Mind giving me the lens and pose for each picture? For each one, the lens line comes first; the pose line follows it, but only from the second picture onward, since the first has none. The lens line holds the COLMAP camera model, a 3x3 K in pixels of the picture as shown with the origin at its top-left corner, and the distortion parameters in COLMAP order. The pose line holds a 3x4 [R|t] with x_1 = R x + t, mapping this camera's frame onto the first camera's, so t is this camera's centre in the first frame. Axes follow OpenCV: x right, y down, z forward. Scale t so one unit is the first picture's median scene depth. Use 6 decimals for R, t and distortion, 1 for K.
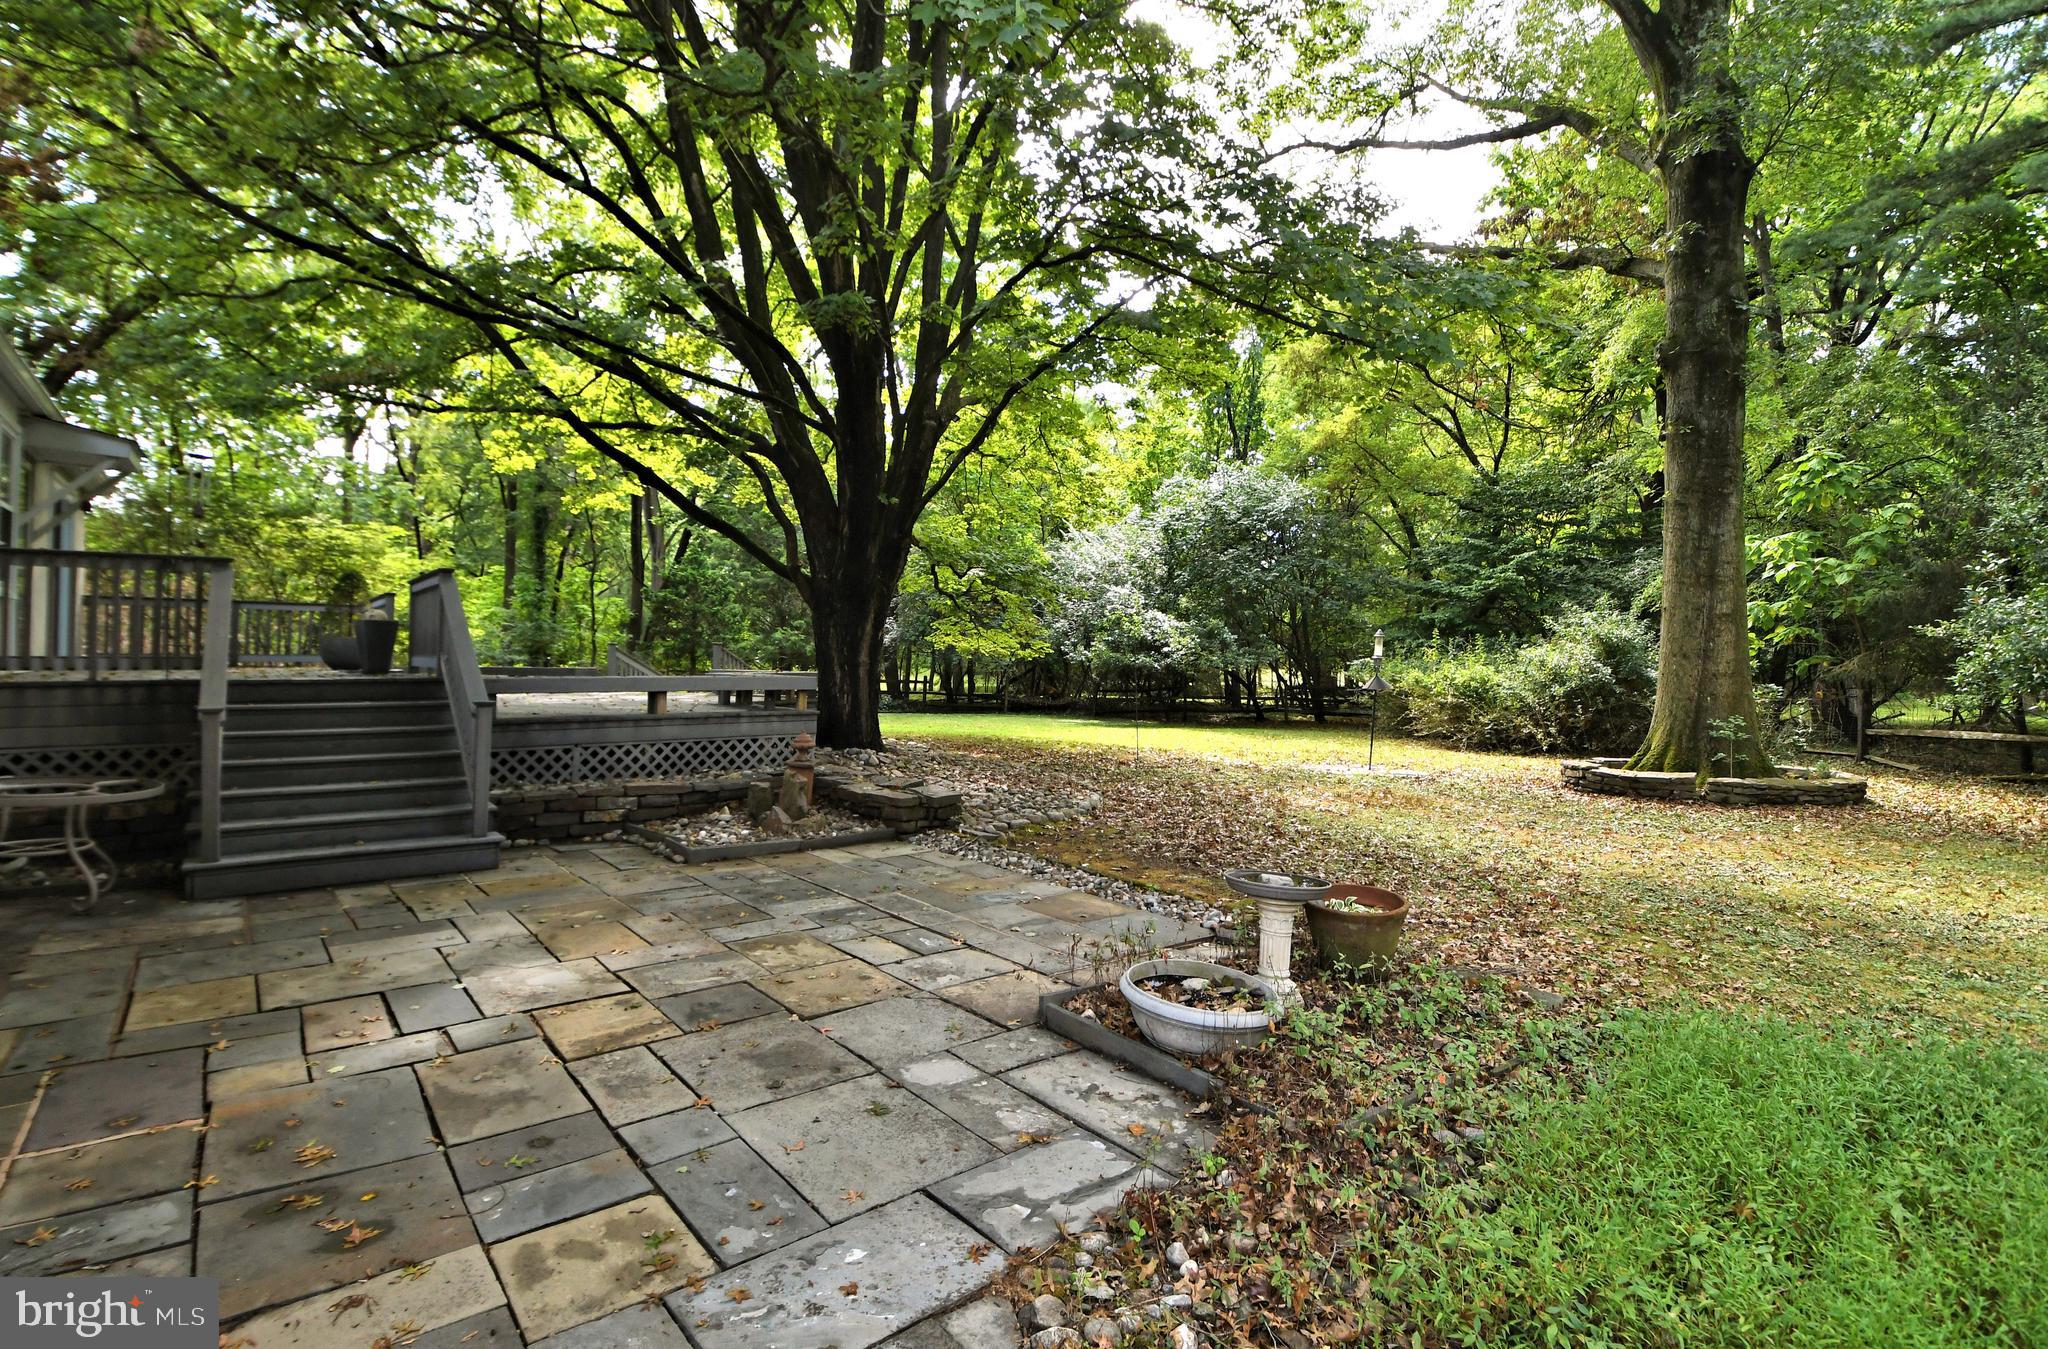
lens RADIAL K [[964.4, 0, 1016.8], [0, 964.4, 623.7], [0, 0, 1]] dist [-0.001367, -0.000156]
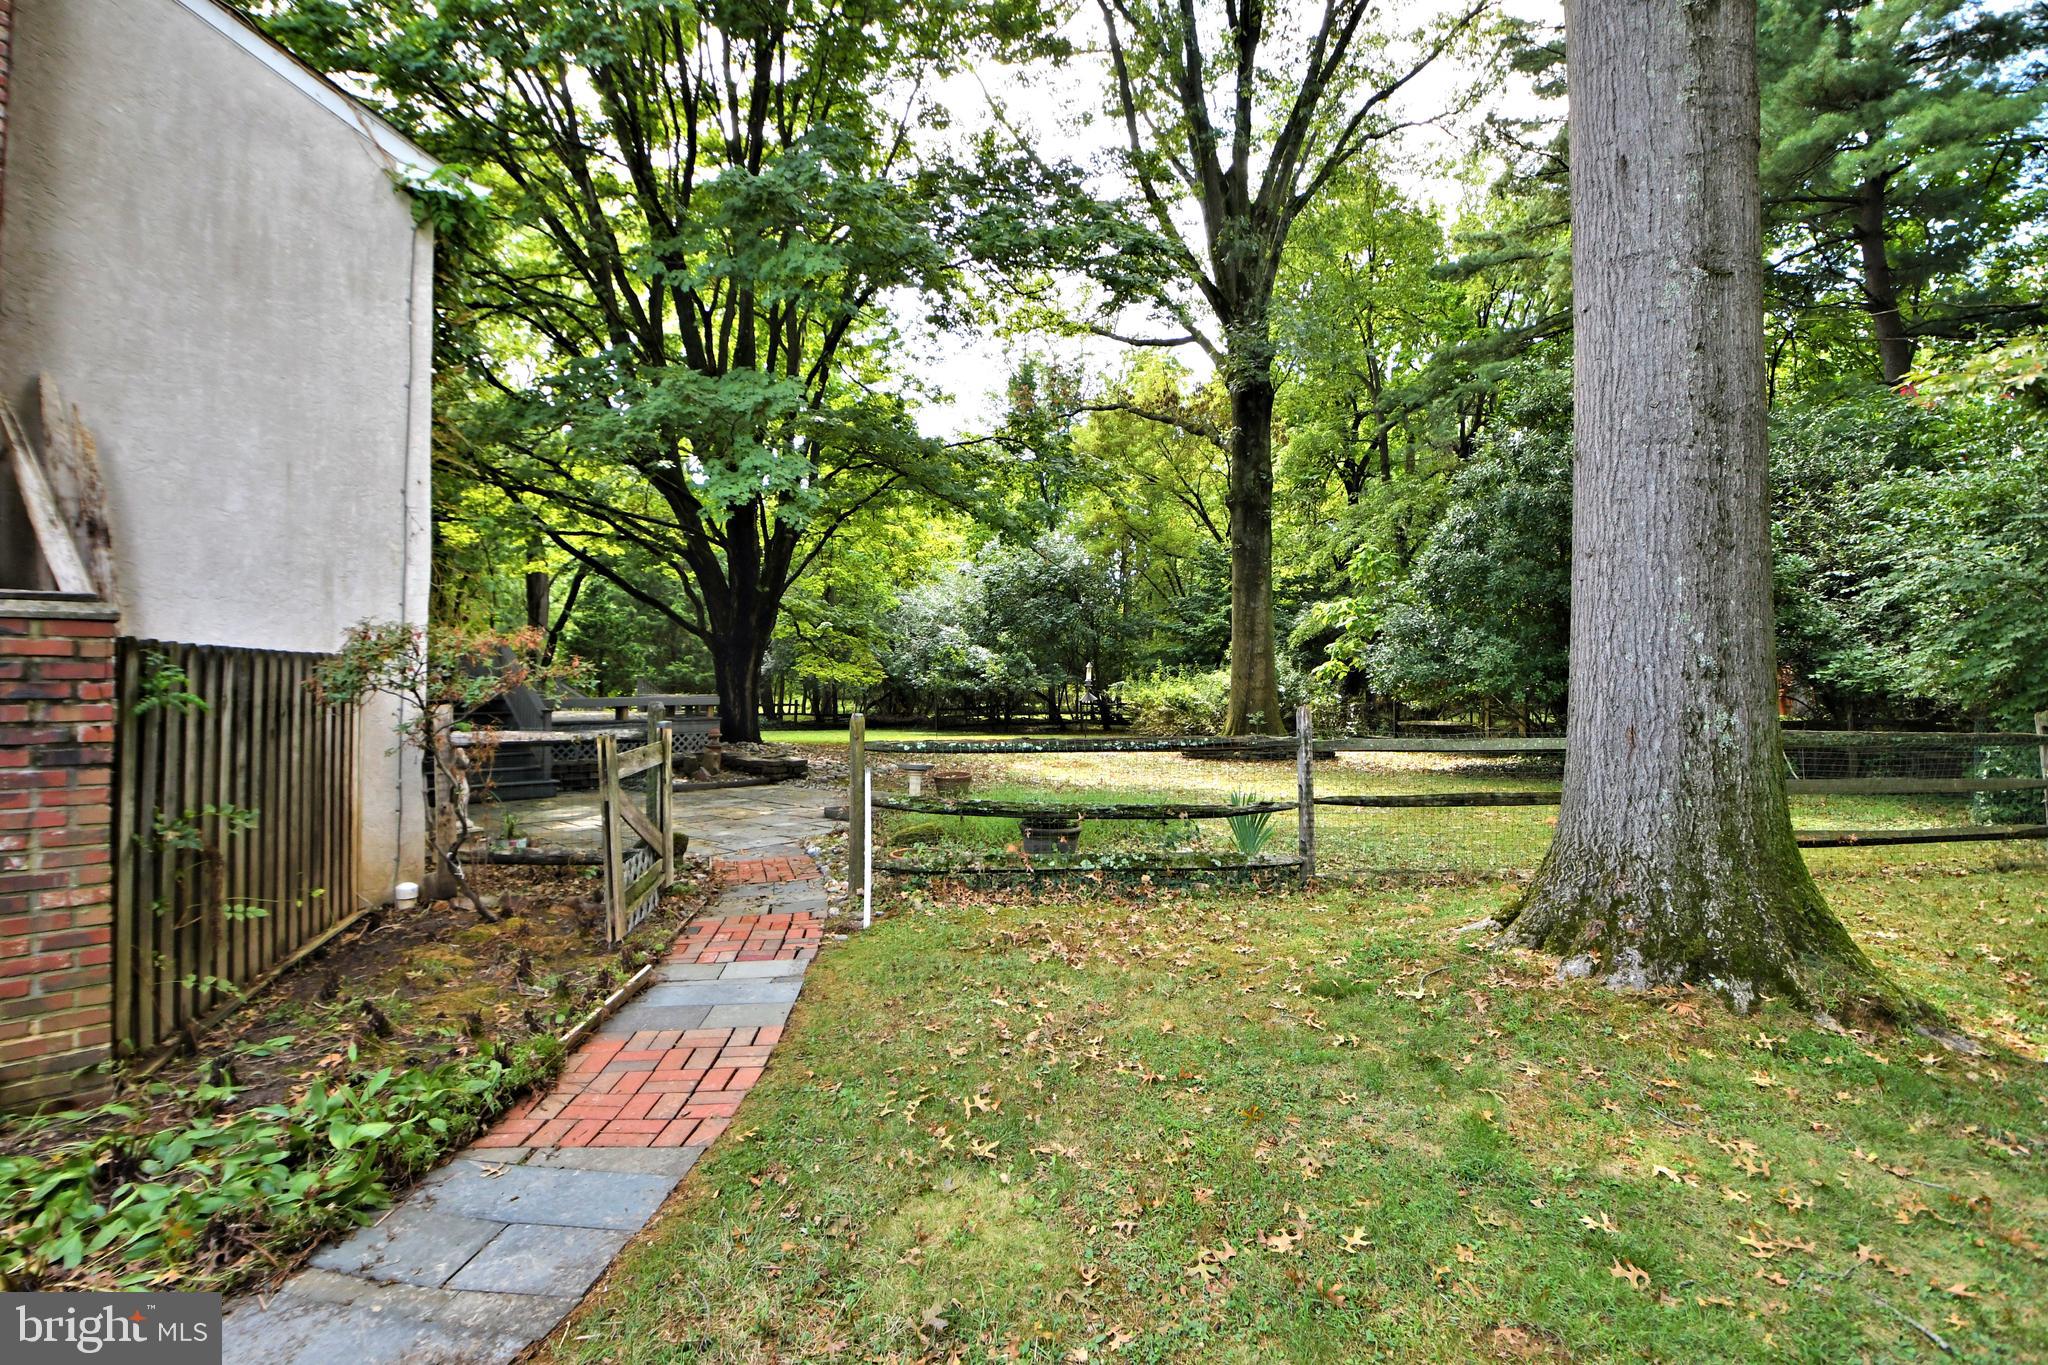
lens RADIAL K [[926.9, 0, 1024.0], [0, 926.9, 682.5], [0, 0, 1]] dist [0.003081, 0.000242]
pose [[0.990050, -0.013506, 0.140069, 0.044857], [0.008585, 0.999327, 0.035672, -0.011505], [-0.140457, -0.034115, 0.989499, -0.335875]]
